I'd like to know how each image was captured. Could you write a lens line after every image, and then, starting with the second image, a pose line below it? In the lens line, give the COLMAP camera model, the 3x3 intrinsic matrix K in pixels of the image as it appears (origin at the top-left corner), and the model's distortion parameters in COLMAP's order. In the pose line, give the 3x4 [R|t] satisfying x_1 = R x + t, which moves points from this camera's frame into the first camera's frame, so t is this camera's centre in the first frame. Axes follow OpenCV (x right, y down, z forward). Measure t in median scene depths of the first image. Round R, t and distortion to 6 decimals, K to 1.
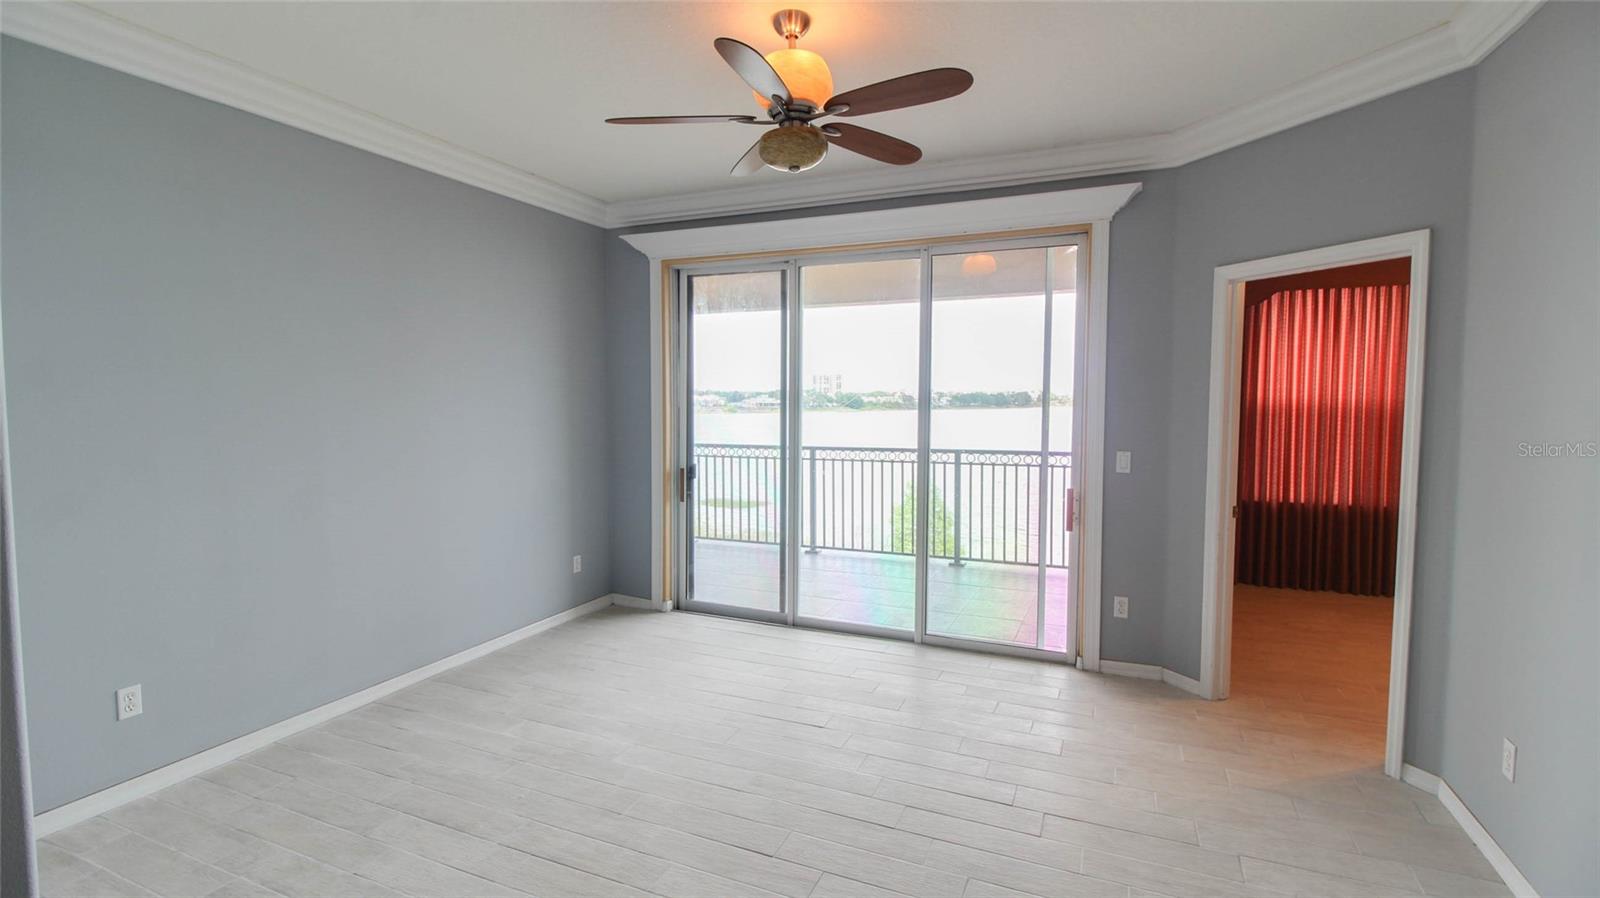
lens RADIAL K [[740.8, 0, 798.9], [0, 740.8, 445.1], [0, 0, 1]] dist [0.032758, -0.021278]
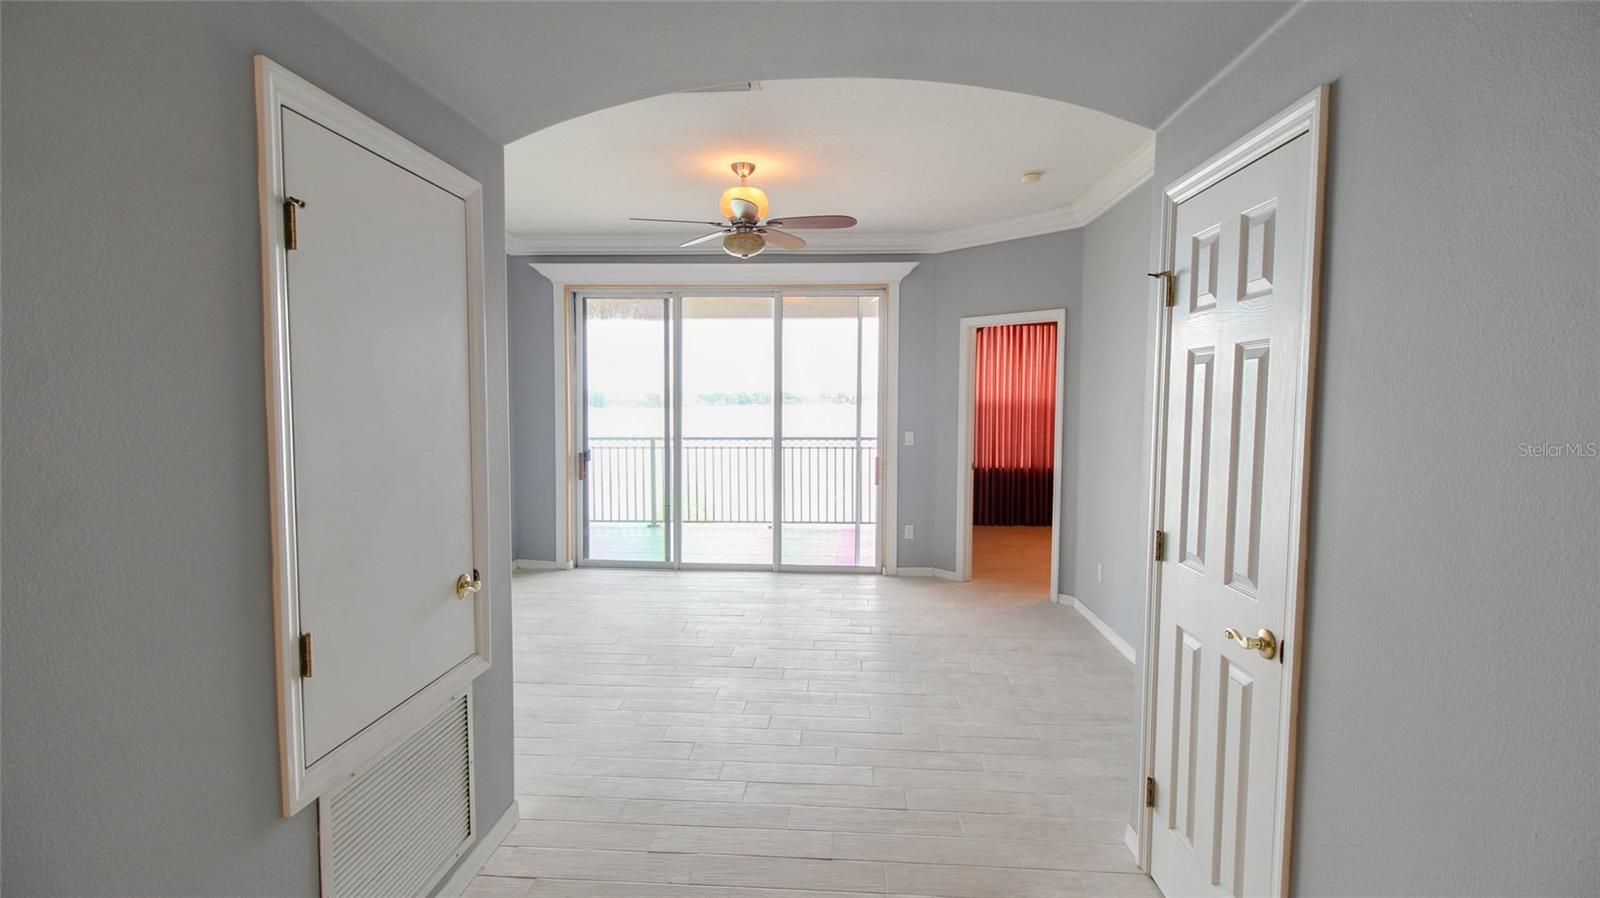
lens RADIAL K [[740.8, 0, 798.9], [0, 740.8, 445.1], [0, 0, 1]] dist [0.032758, -0.021278]
pose [[0.943239, -0.018510, 0.331600, -0.254137], [0.017955, 0.999828, 0.004736, 0.021656], [-0.331630, 0.001486, 0.943408, -0.330313]]
